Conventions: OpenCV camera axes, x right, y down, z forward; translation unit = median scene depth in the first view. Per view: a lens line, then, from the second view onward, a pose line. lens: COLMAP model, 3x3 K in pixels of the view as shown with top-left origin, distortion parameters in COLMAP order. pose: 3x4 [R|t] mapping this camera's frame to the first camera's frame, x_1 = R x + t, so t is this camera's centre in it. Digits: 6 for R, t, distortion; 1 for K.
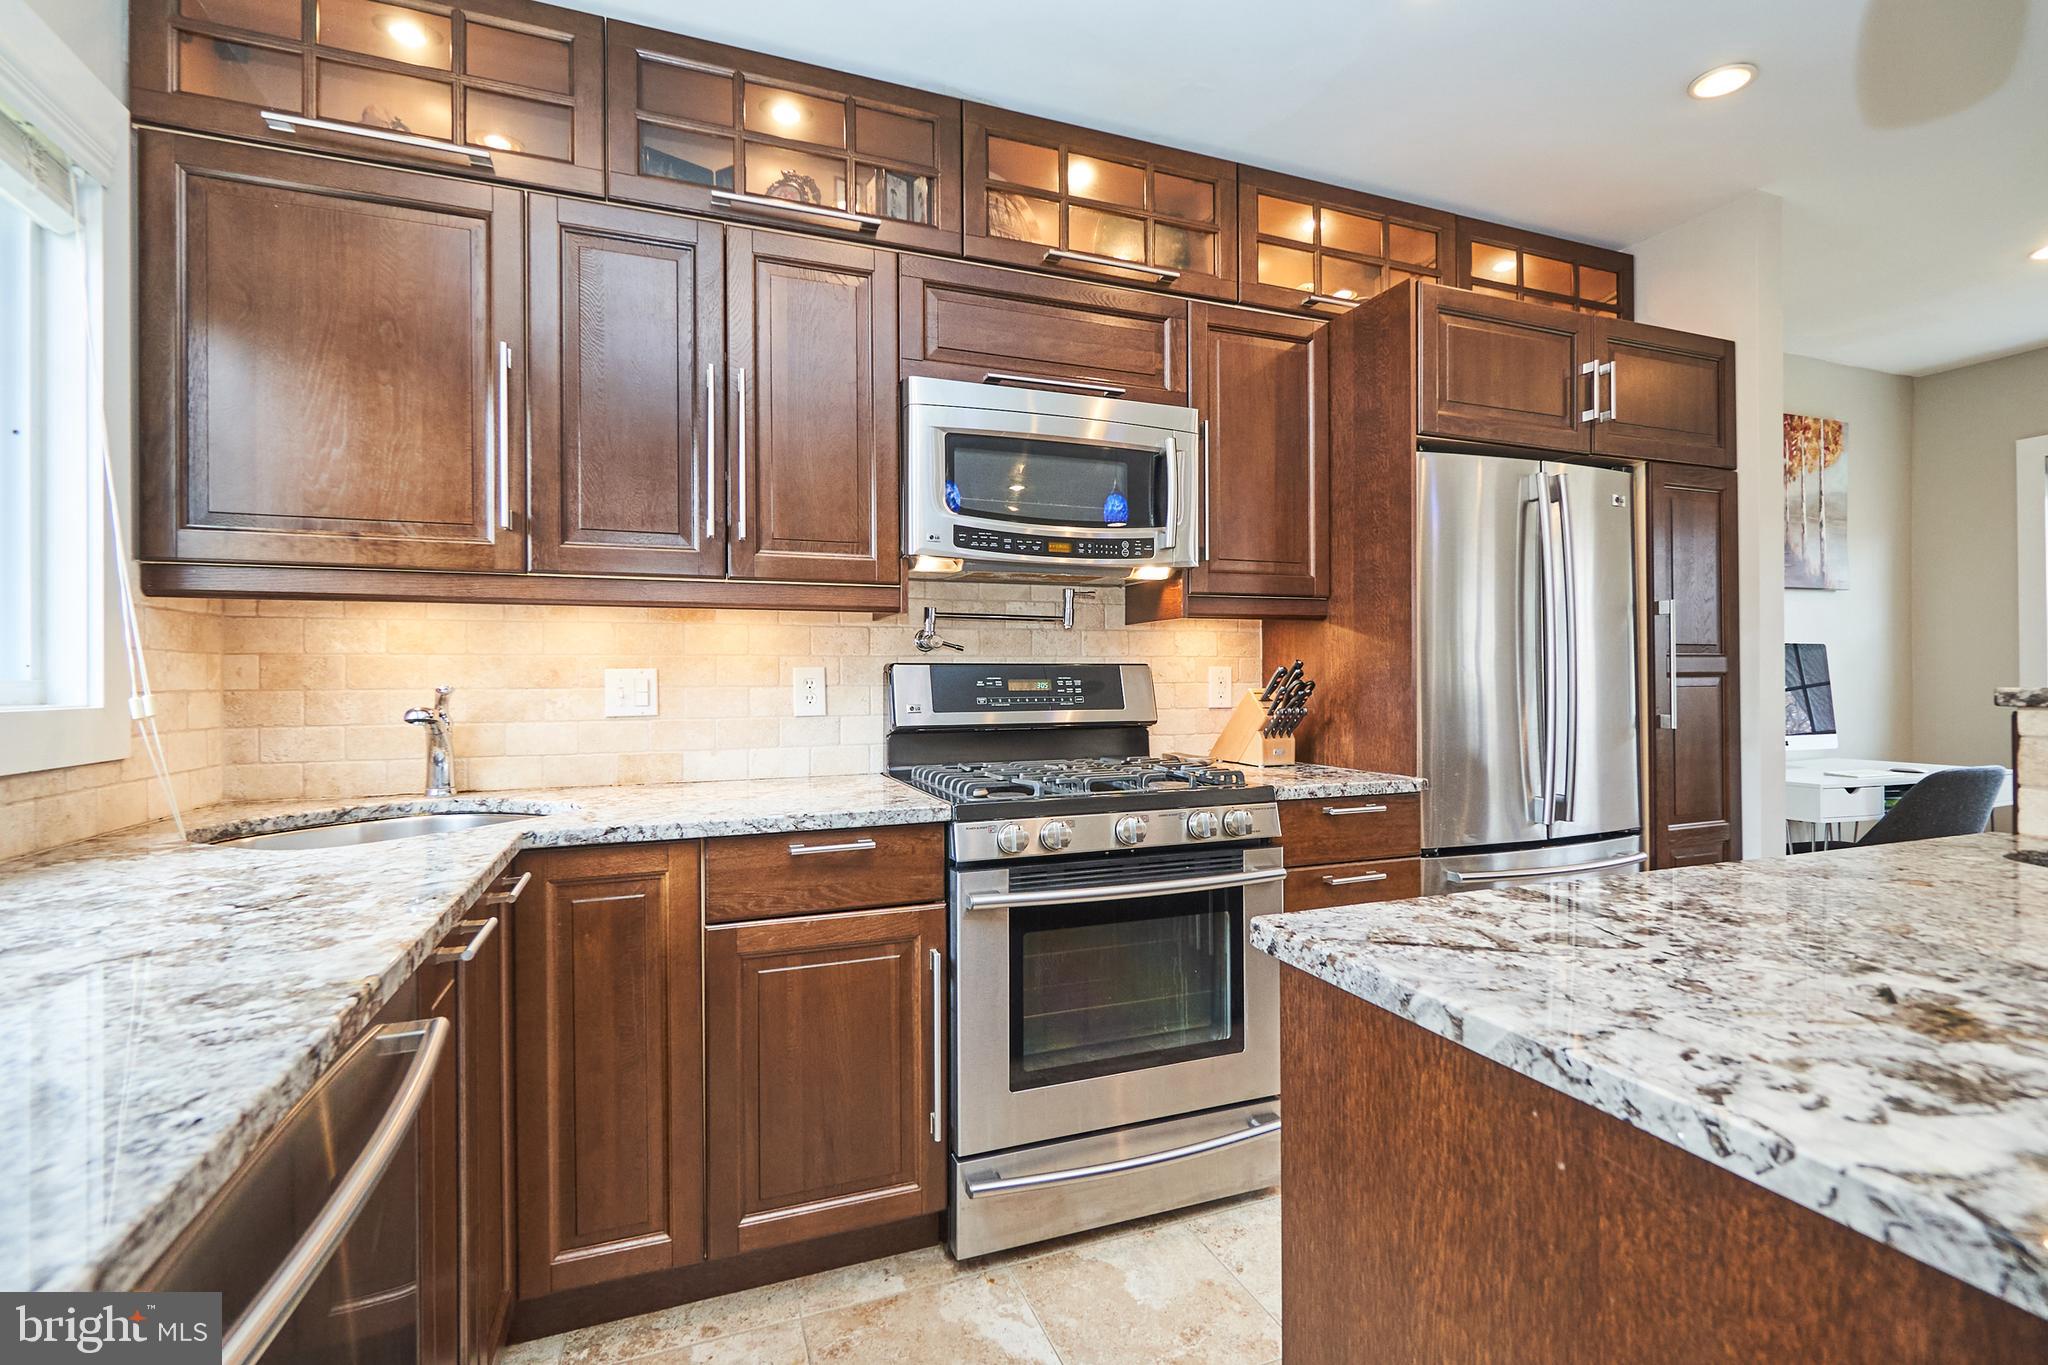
lens RADIAL K [[905.8, 0, 1015.2], [0, 905.8, 683.9], [0, 0, 1]] dist [-0.003240, -0.001610]
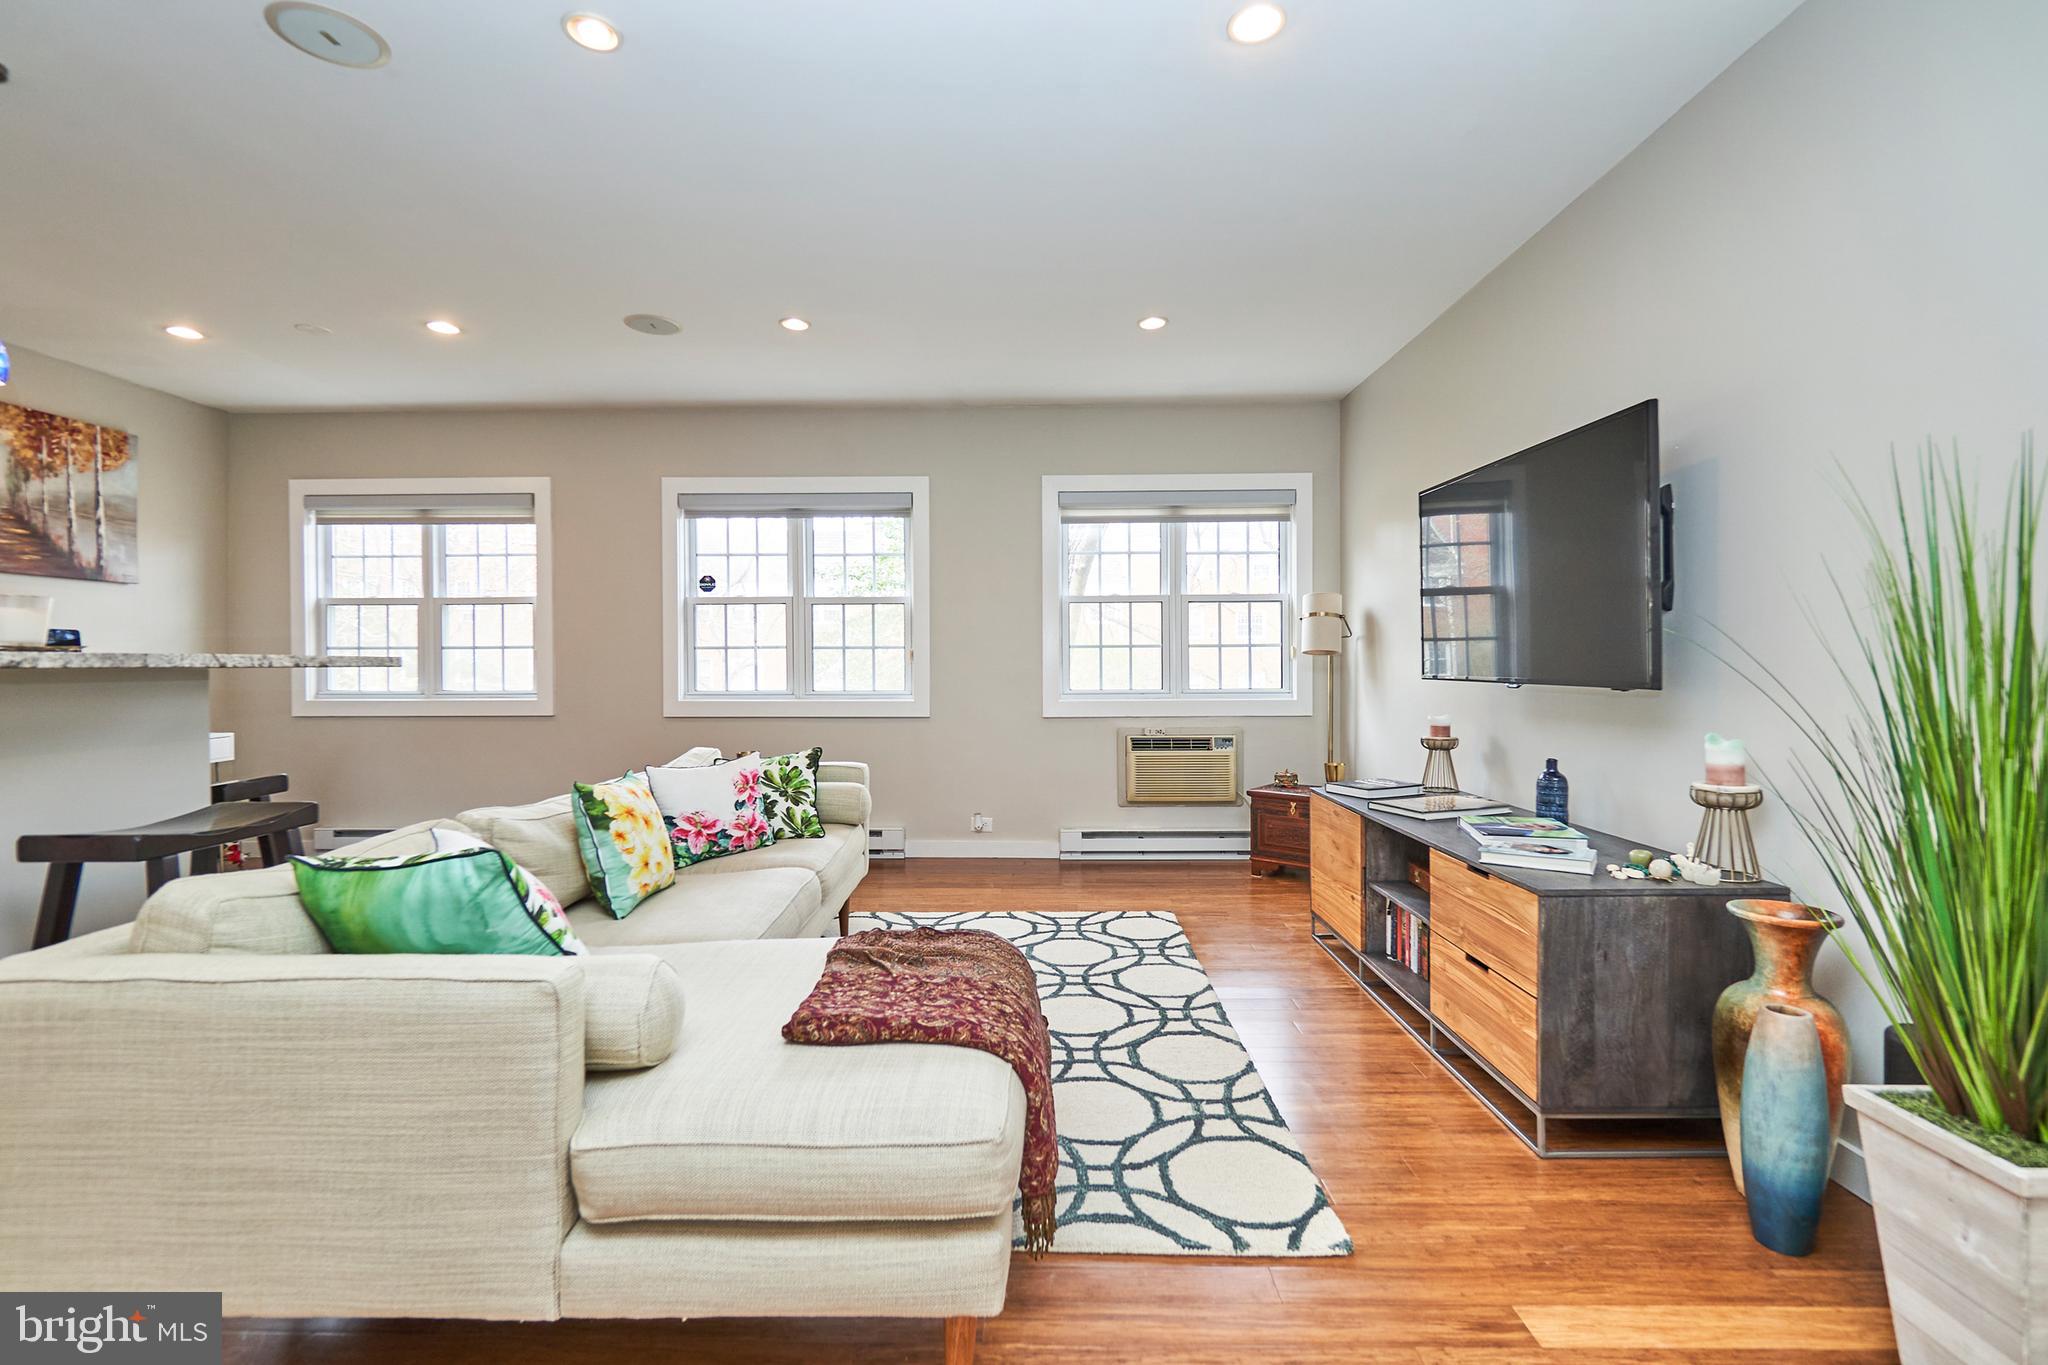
lens RADIAL K [[905.8, 0, 1015.8], [0, 905.8, 677.8], [0, 0, 1]] dist [-0.003240, -0.001610]
pose [[0.373016, -0.006490, 0.927802, 0.615185], [0.003418, 0.999978, 0.005620, 0.024750], [-0.927819, 0.001075, 0.373030, -0.961134]]
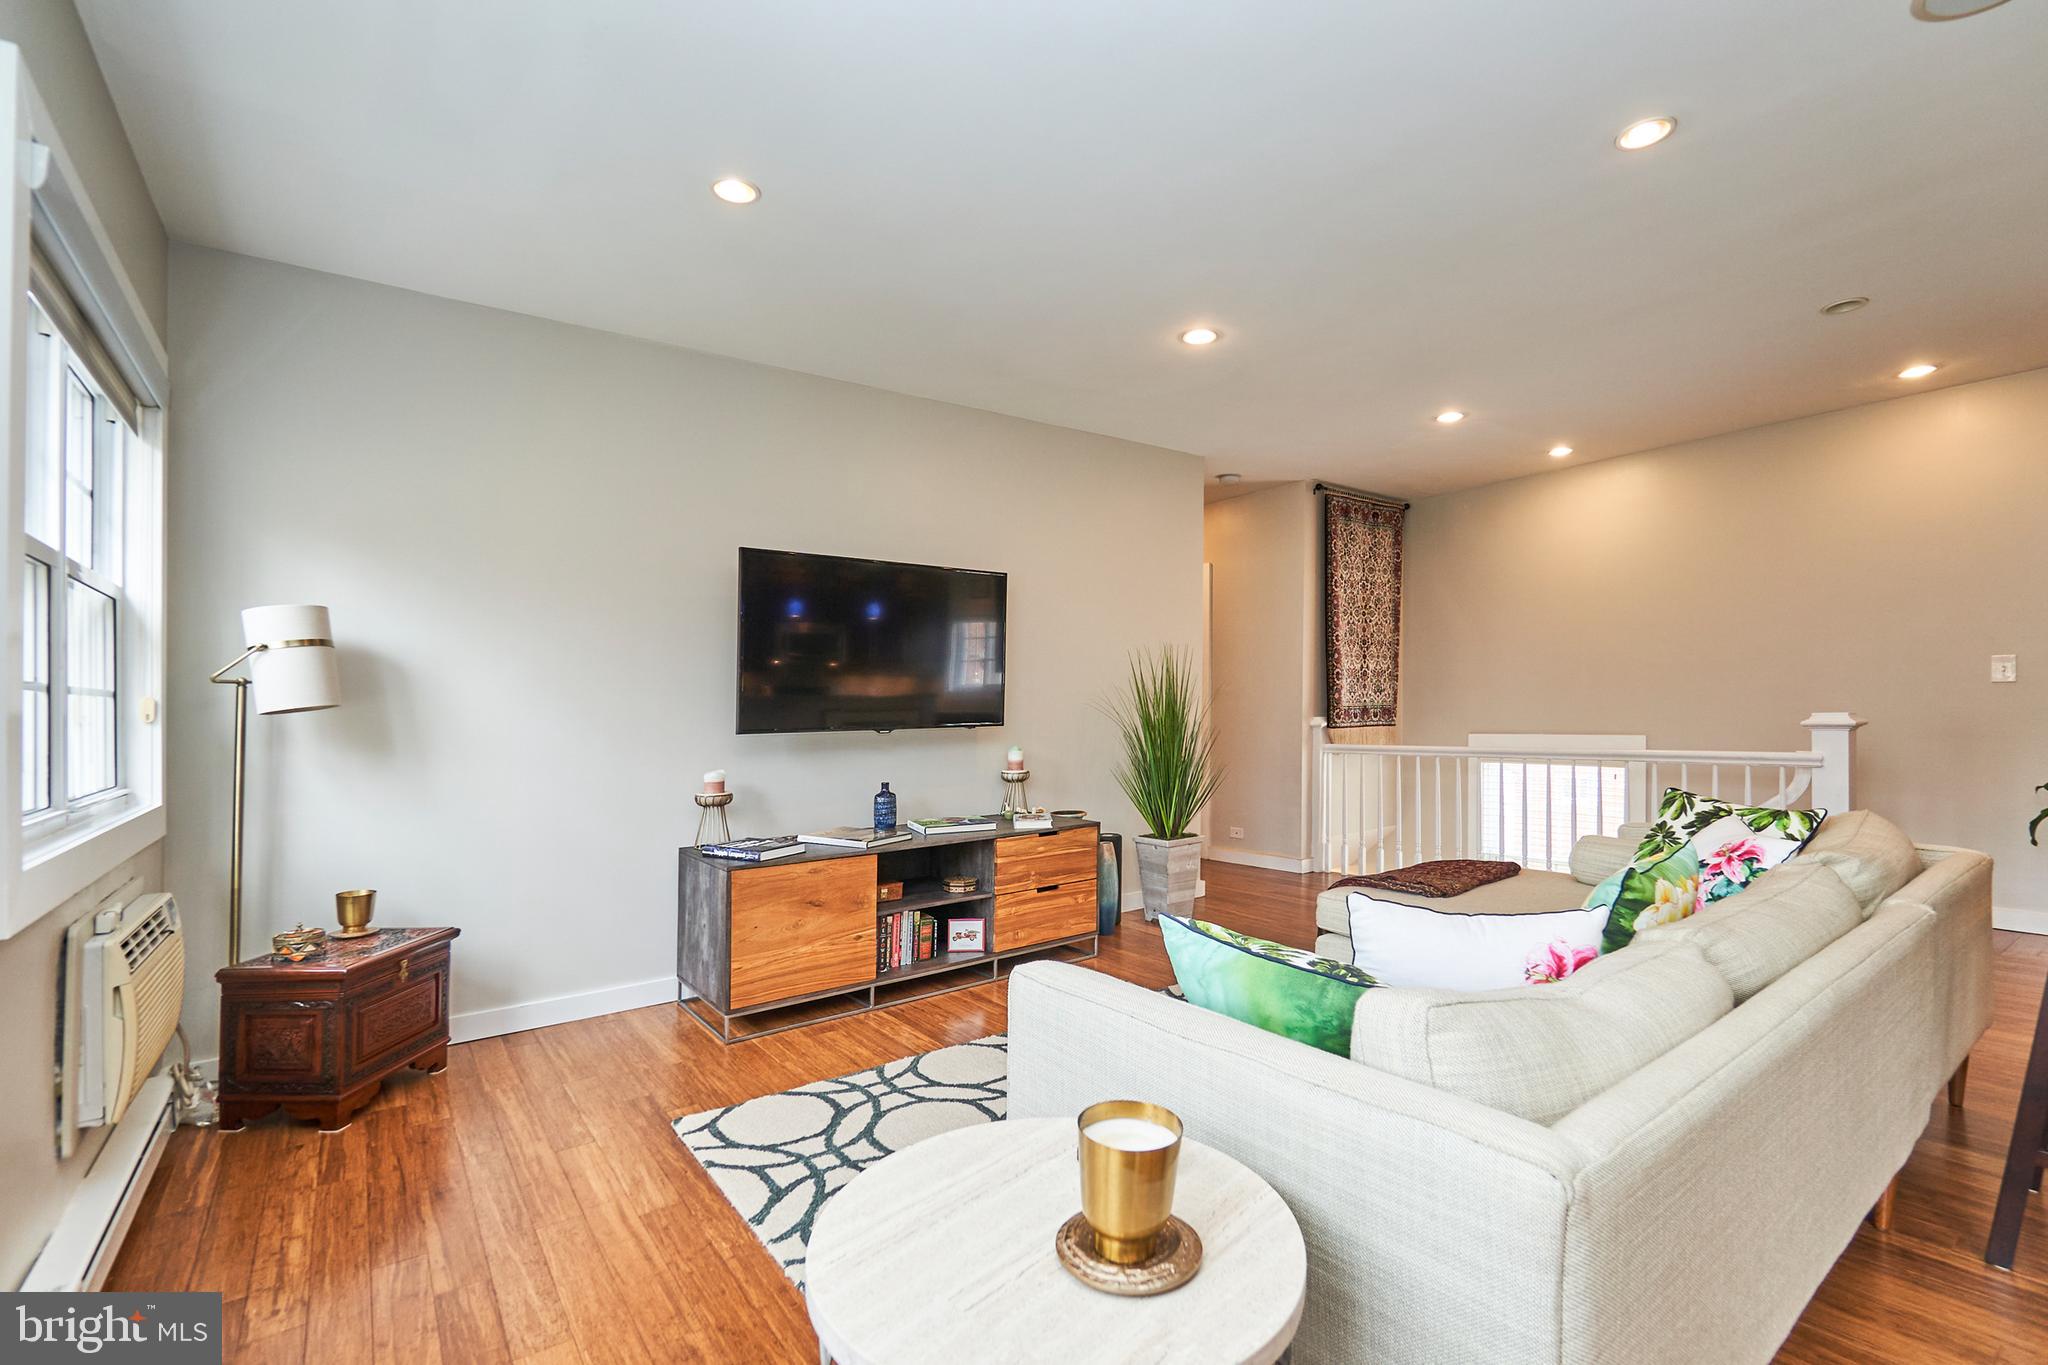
lens RADIAL K [[905.8, 0, 1034.5], [0, 905.8, 691.9], [0, 0, 1]] dist [-0.003240, -0.001610]
pose [[-0.963130, 0.022281, -0.268112, 2.515375], [0.025485, 0.999639, -0.008475, -0.015694], [0.267826, -0.014996, -0.963350, 0.882684]]
